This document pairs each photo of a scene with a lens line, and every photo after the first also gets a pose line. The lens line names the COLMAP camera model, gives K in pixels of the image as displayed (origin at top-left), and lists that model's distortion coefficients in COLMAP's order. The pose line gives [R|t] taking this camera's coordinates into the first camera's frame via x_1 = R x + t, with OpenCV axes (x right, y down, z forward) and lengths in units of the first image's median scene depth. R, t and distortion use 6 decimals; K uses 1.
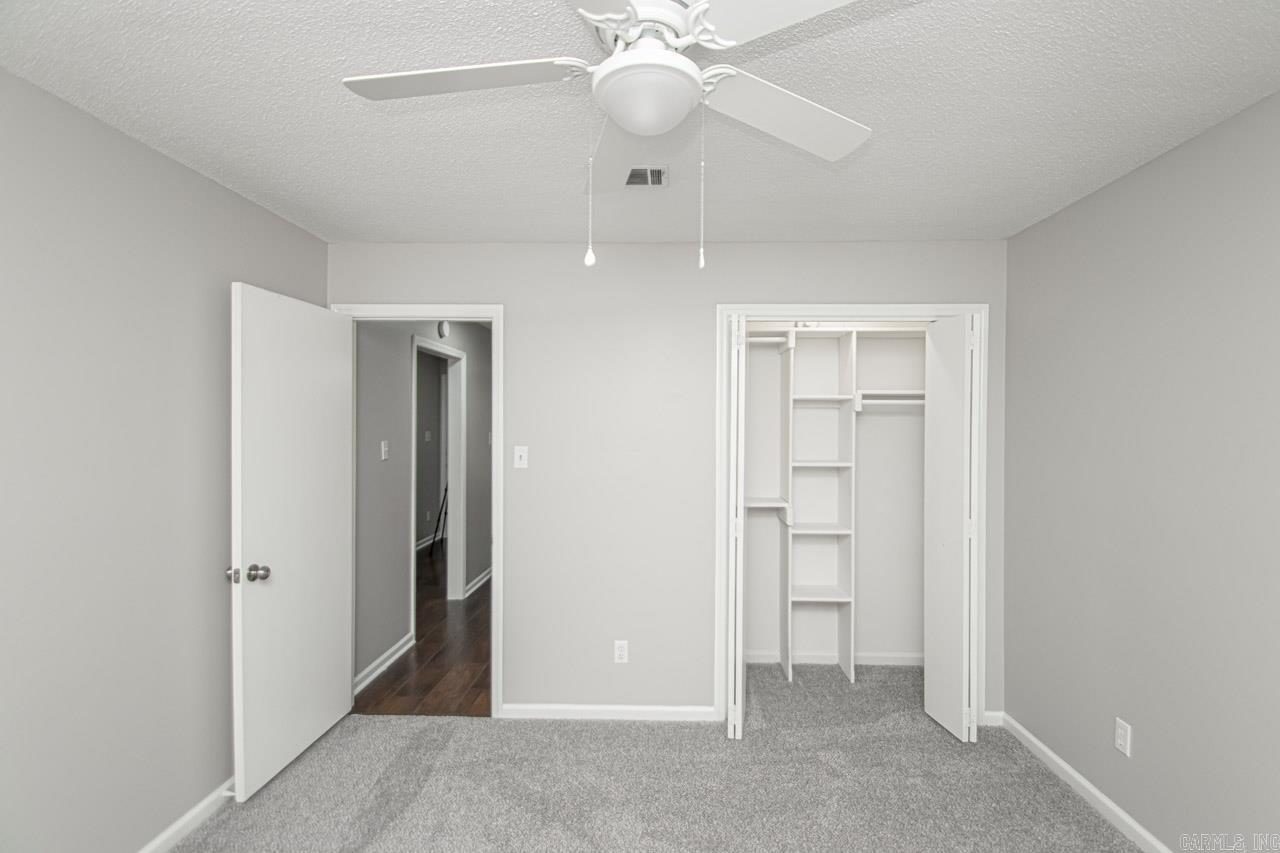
lens RADIAL K [[598.6, 0, 640.0], [0, 598.6, 426.5], [0, 0, 1]] dist [0.027236, -0.028553]
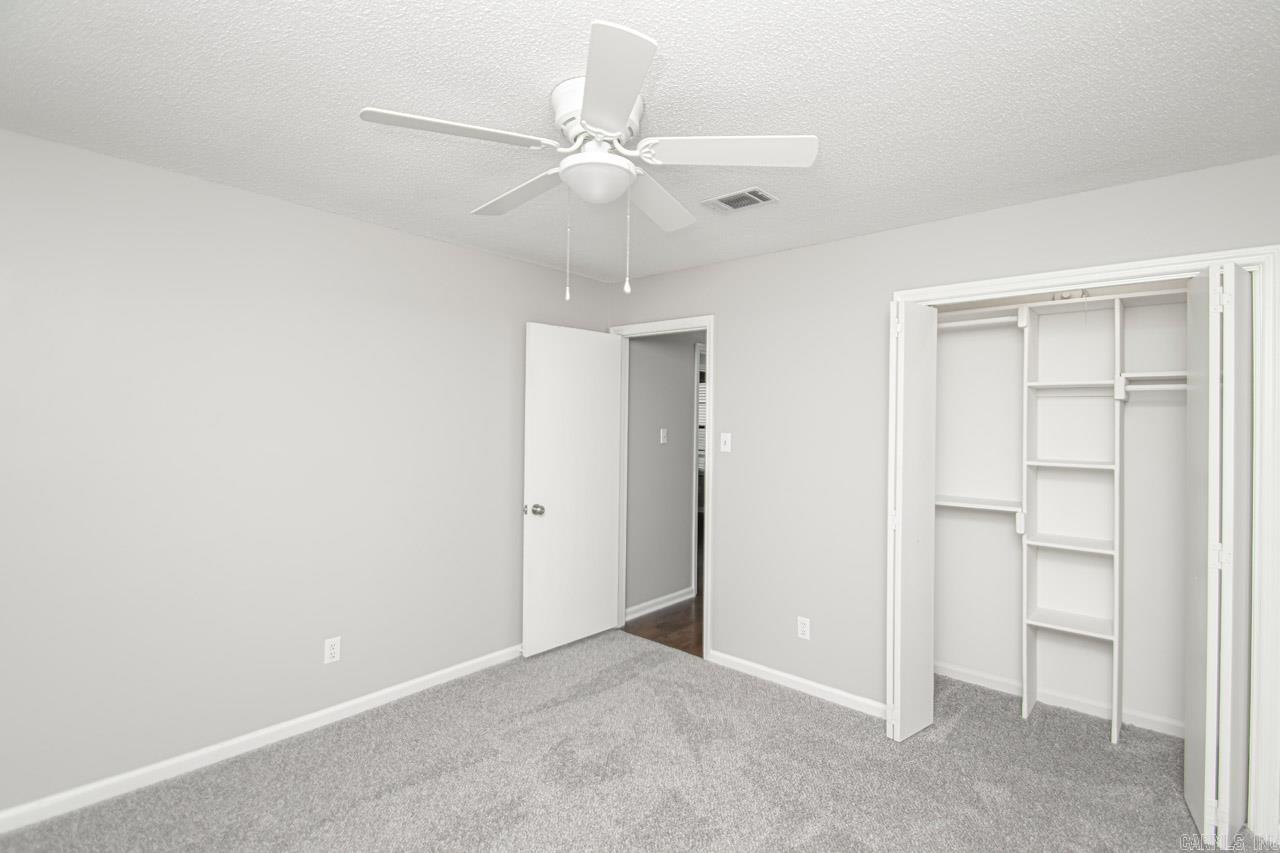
lens RADIAL K [[619.0, 0, 663.7], [0, 619.0, 416.4], [0, 0, 1]] dist [0.019971, -0.017789]
pose [[0.771598, 0.003097, -0.636103, 0.479562], [-0.012828, 0.999861, -0.010691, 0.014222], [0.635981, 0.016409, 0.771530, -0.014192]]
